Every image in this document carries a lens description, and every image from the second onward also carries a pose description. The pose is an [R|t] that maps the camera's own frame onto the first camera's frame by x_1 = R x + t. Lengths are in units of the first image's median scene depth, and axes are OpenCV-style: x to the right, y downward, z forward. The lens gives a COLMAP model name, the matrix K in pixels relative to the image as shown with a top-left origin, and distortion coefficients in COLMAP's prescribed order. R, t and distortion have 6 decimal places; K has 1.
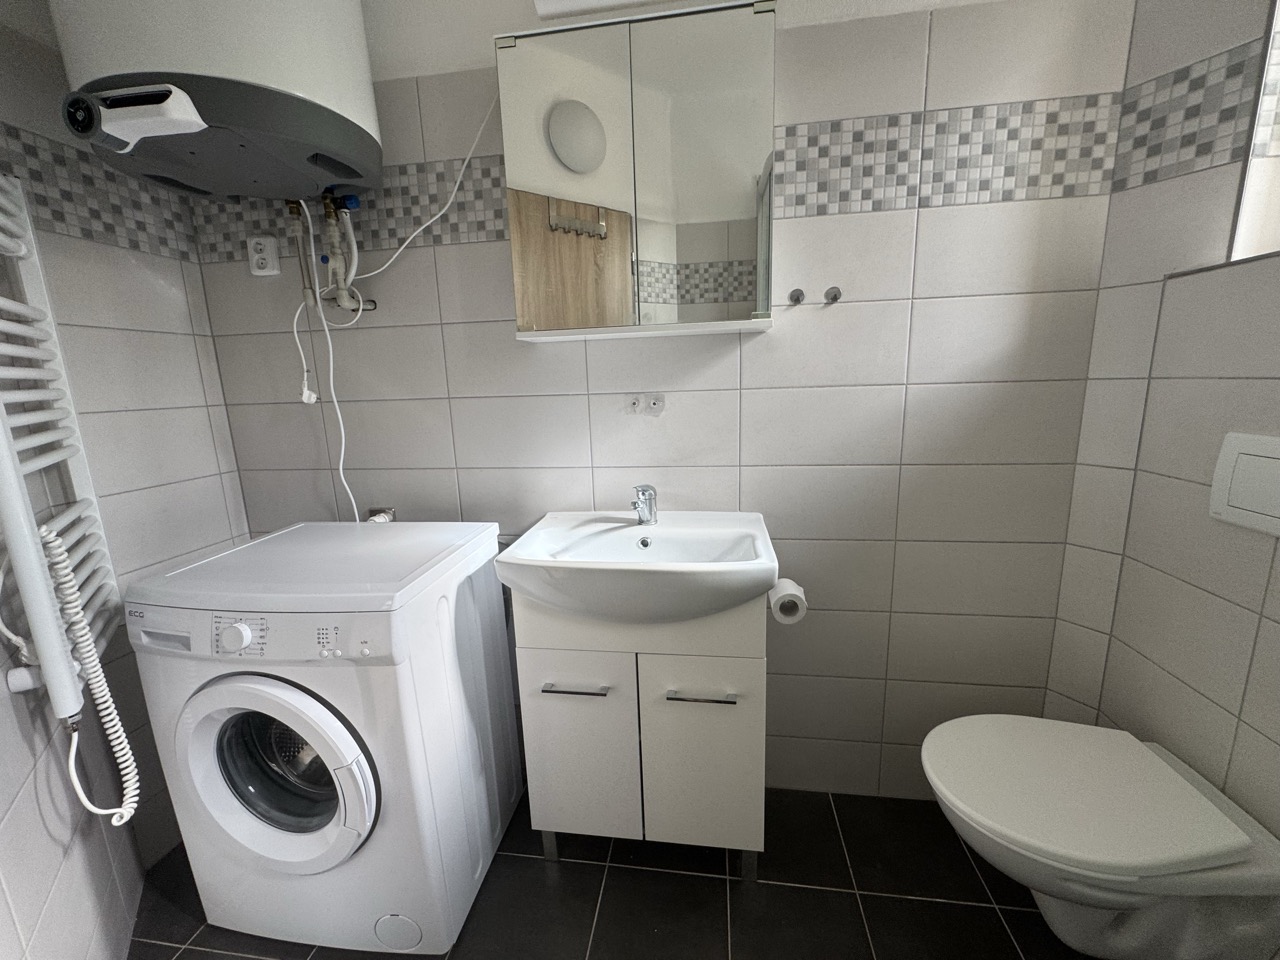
lens RADIAL K [[510.6, 0, 637.5], [0, 510.6, 479.0], [0, 0, 1]] dist [-0.003005, 0.000460]
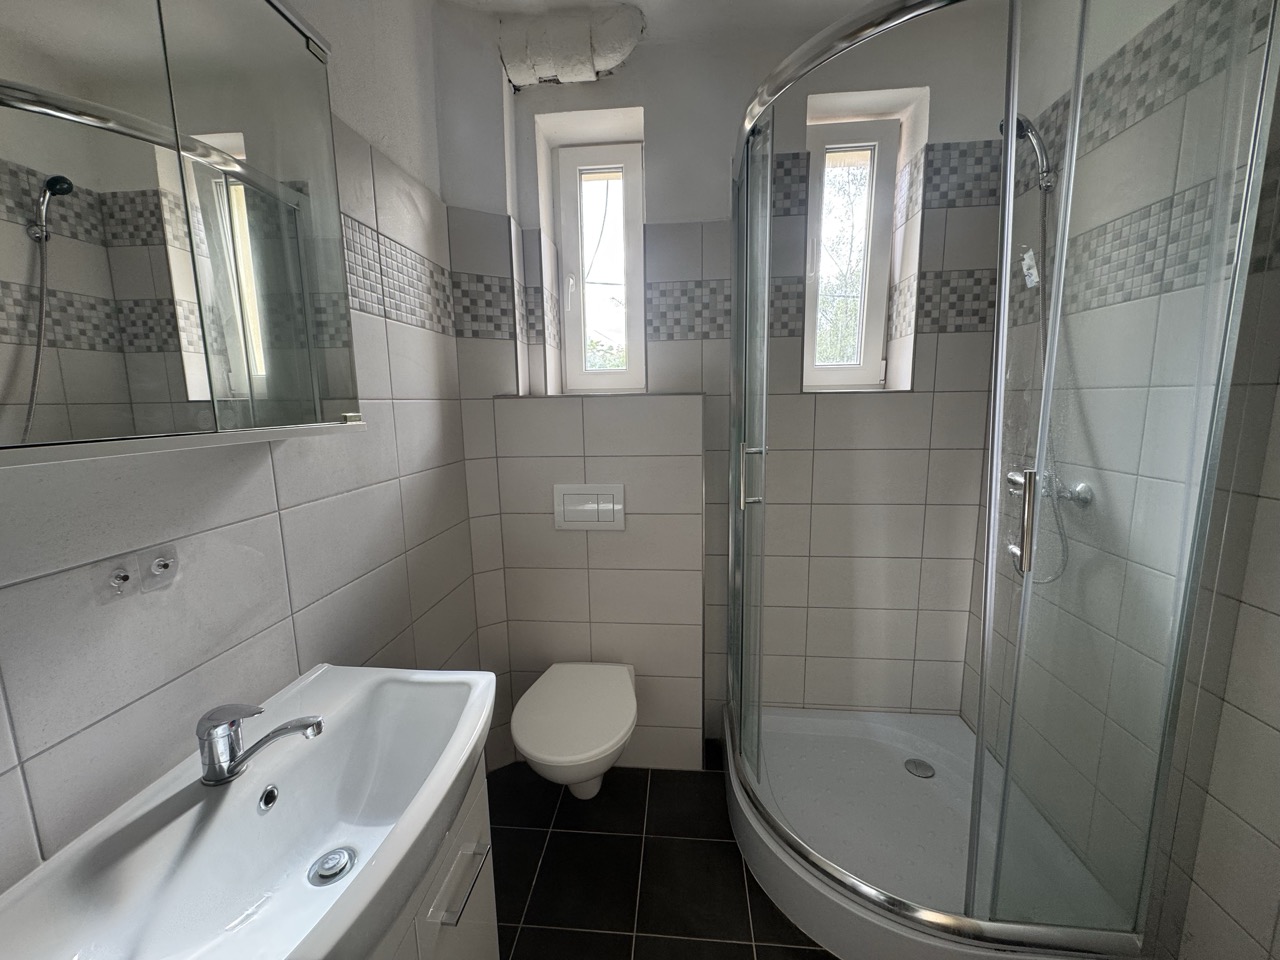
lens RADIAL K [[510.6, 0, 637.5], [0, 510.6, 479.0], [0, 0, 1]] dist [-0.003005, 0.000460]
pose [[-0.056923, -0.117610, 0.991427, -0.585350], [0.212984, 0.968747, 0.127148, -0.226064], [-0.975396, 0.218396, -0.030094, 0.591366]]
